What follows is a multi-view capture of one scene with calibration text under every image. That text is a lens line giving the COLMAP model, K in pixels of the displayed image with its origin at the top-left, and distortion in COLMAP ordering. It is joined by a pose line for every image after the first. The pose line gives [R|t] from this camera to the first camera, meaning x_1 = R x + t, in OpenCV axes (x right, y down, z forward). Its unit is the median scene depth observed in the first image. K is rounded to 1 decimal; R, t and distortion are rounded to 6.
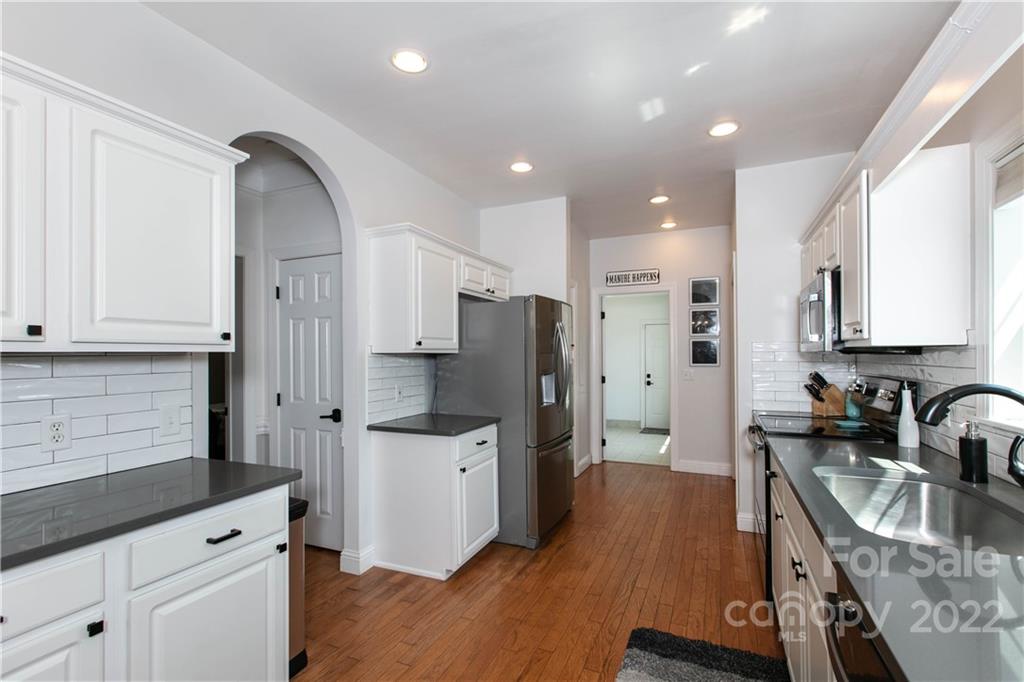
lens RADIAL K [[432.2, 0, 512.8], [0, 432.2, 341.7], [0, 0, 1]] dist [-0.000638, -0.000024]
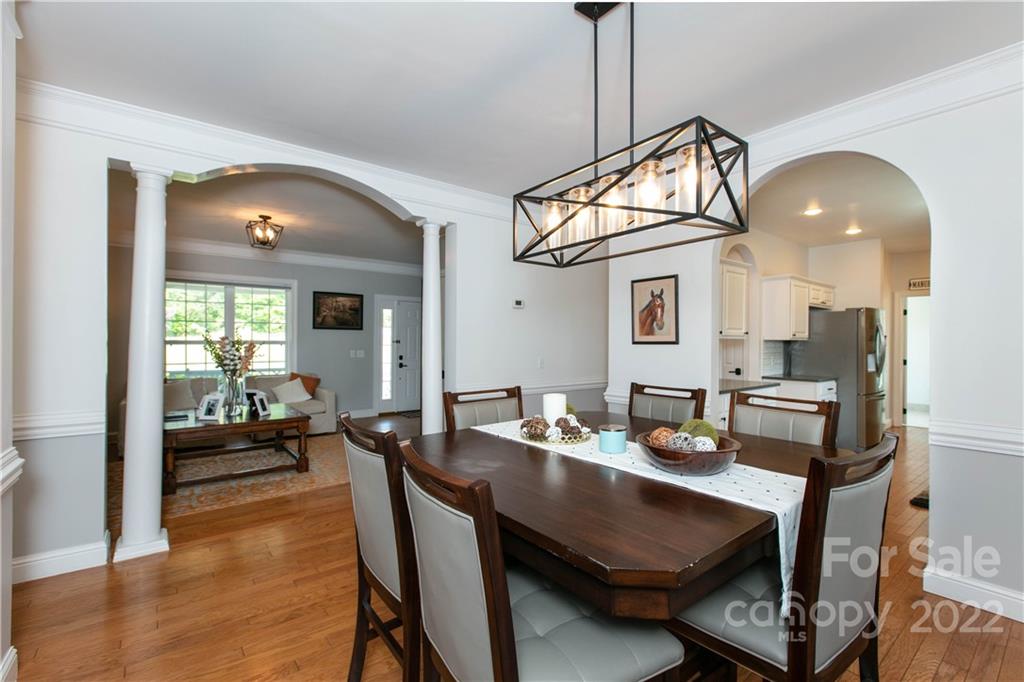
lens RADIAL K [[432.2, 0, 517.3], [0, 432.2, 338.3], [0, 0, 1]] dist [-0.000638, -0.000024]
pose [[0.887027, 0.007817, -0.461652, -0.368017], [0.002124, 0.999777, 0.021011, -0.021959], [0.461713, -0.019618, 0.886812, -1.125266]]
